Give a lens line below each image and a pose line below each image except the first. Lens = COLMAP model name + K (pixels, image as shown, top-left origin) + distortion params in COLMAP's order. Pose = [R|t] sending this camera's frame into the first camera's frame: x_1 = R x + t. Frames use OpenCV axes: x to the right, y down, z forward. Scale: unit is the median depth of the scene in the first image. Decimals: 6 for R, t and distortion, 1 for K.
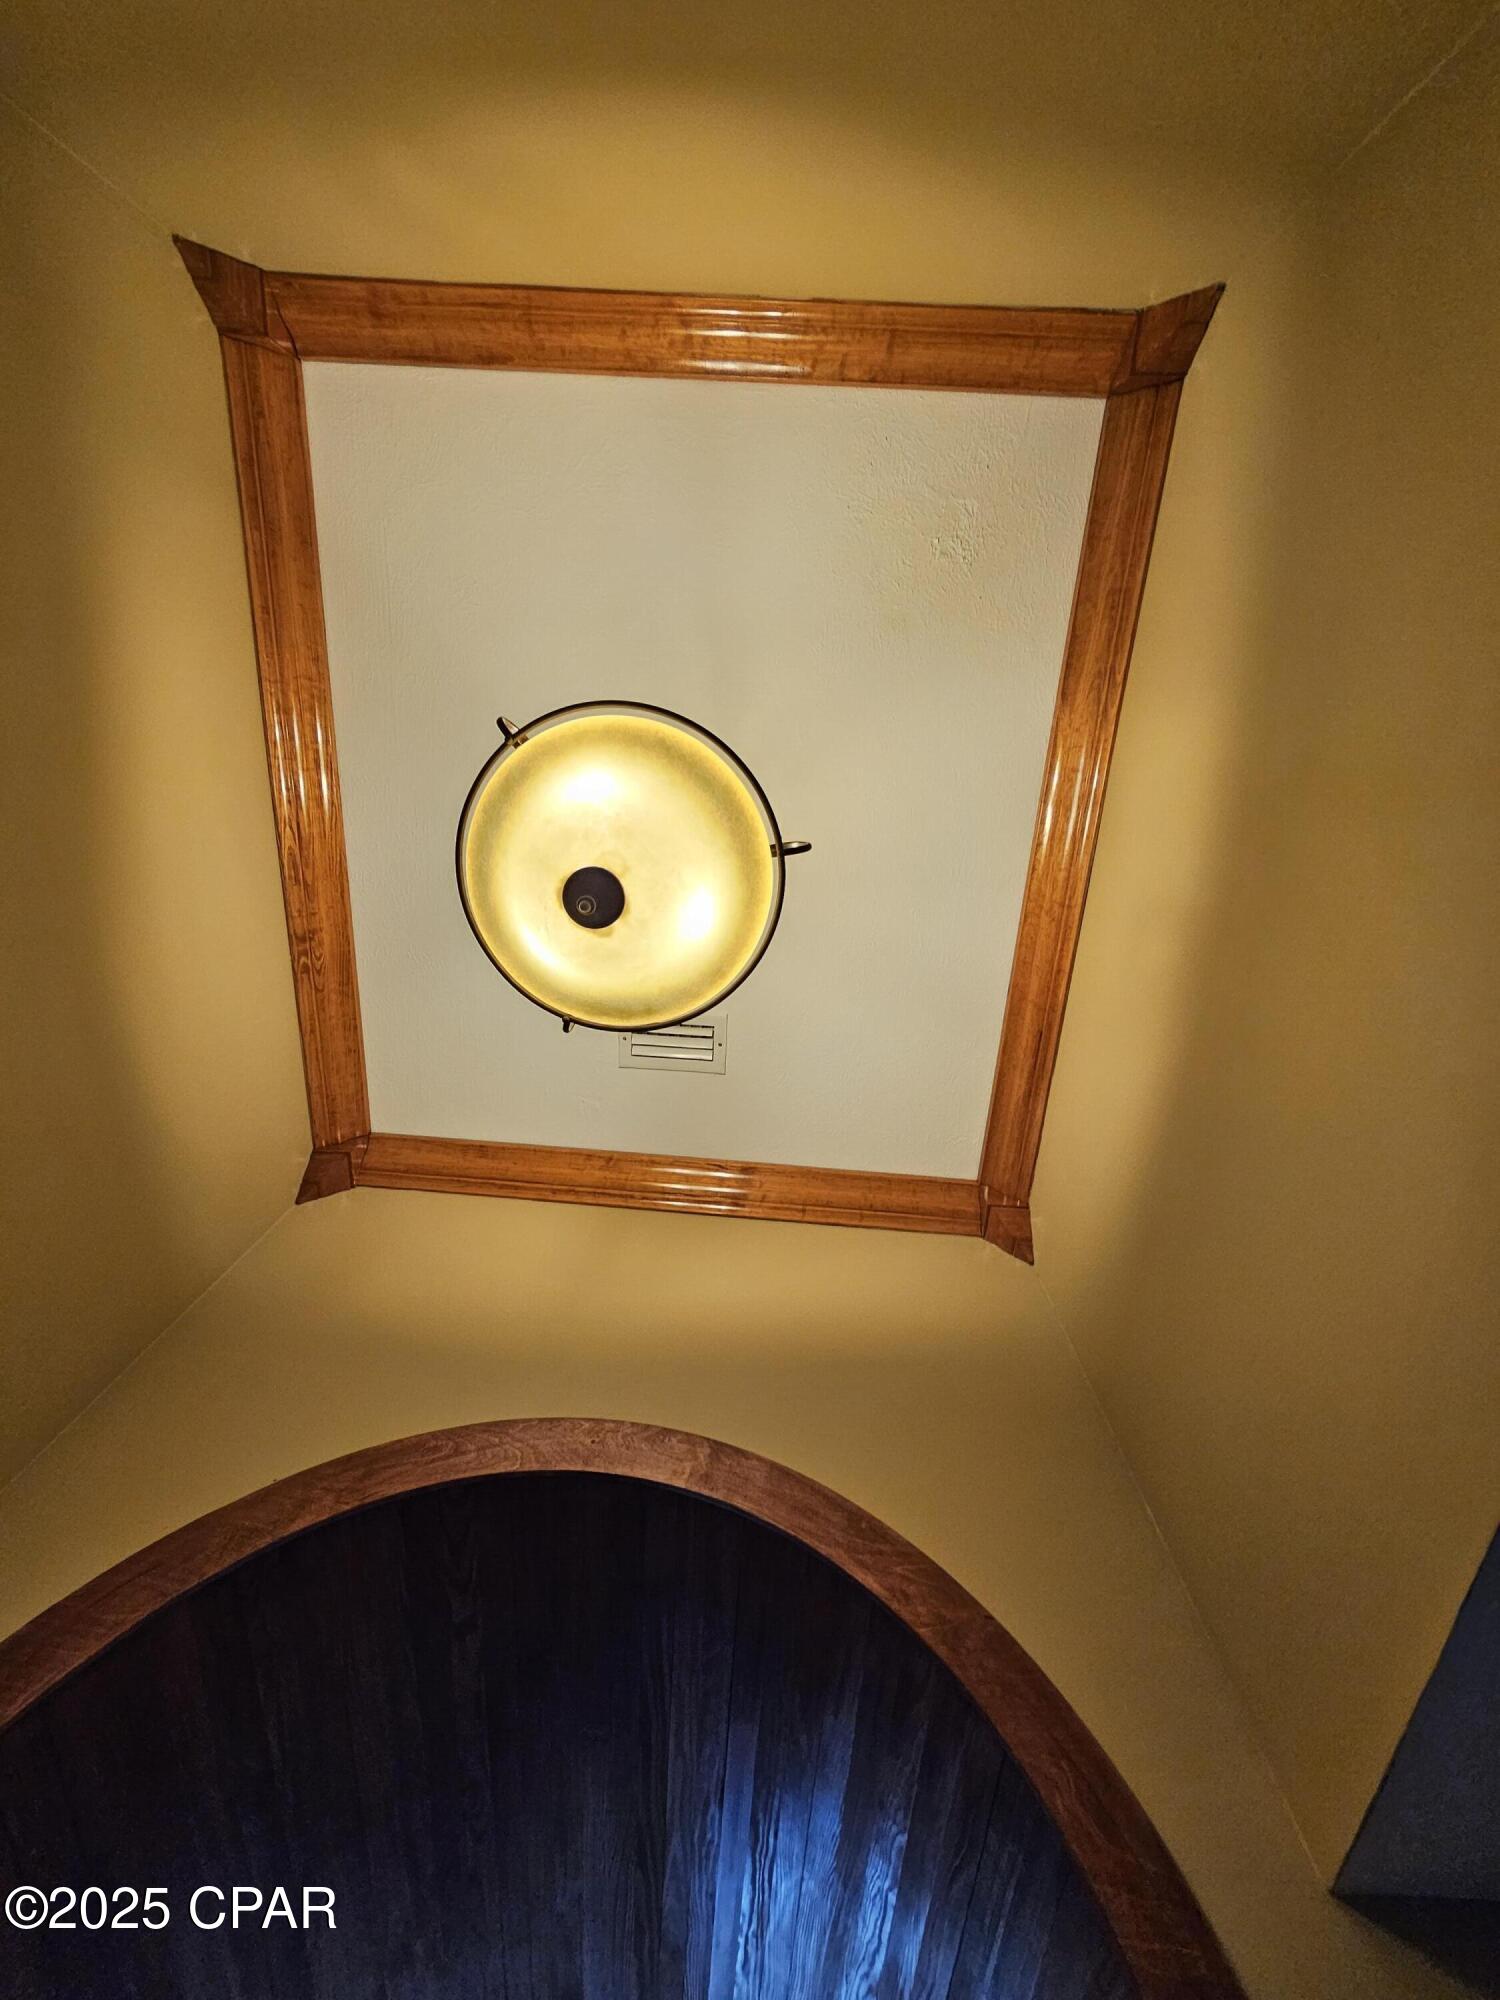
lens RADIAL K [[818.7, 0, 747.4], [0, 818.7, 997.6], [0, 0, 1]] dist [-0.000850, 0.001716]
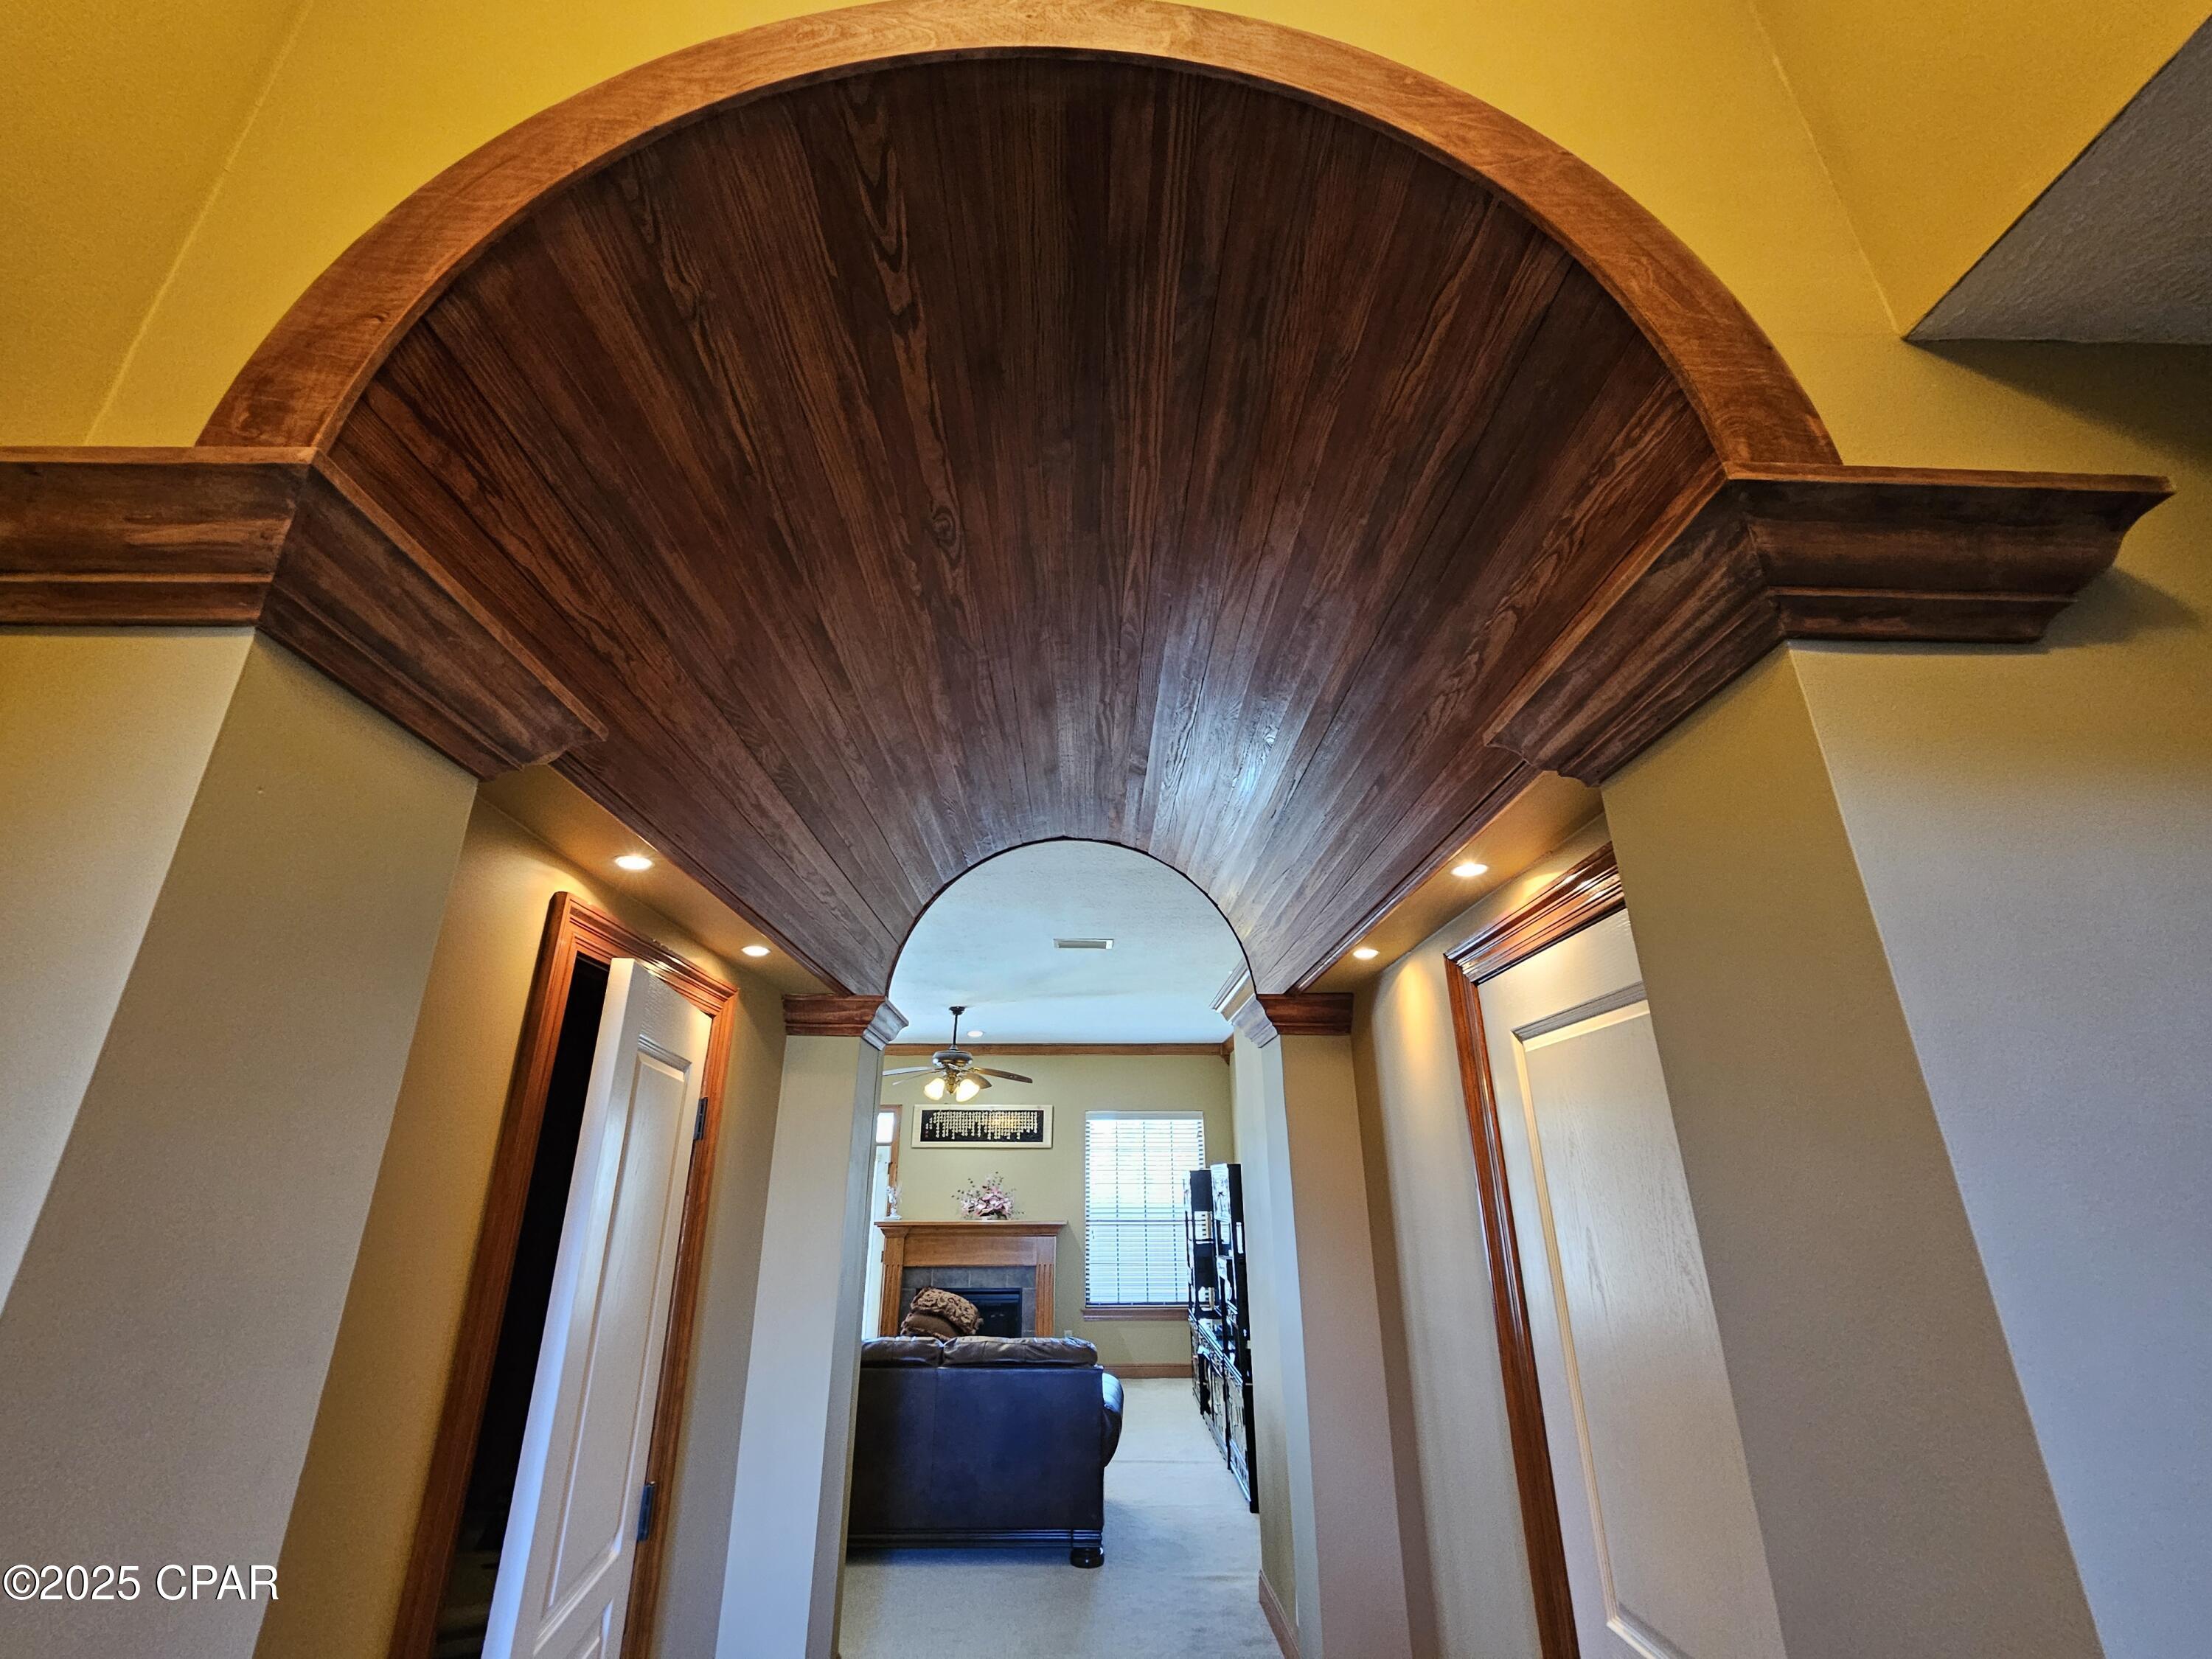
lens RADIAL K [[905.5, 0, 1104.9], [0, 905.5, 829.8], [0, 0, 1]] dist [-0.000850, 0.001716]
pose [[0.997945, -0.063270, -0.010141, -0.171386], [0.048696, 0.645965, 0.761812, 0.433024], [-0.041649, -0.760740, 0.647719, -0.058371]]
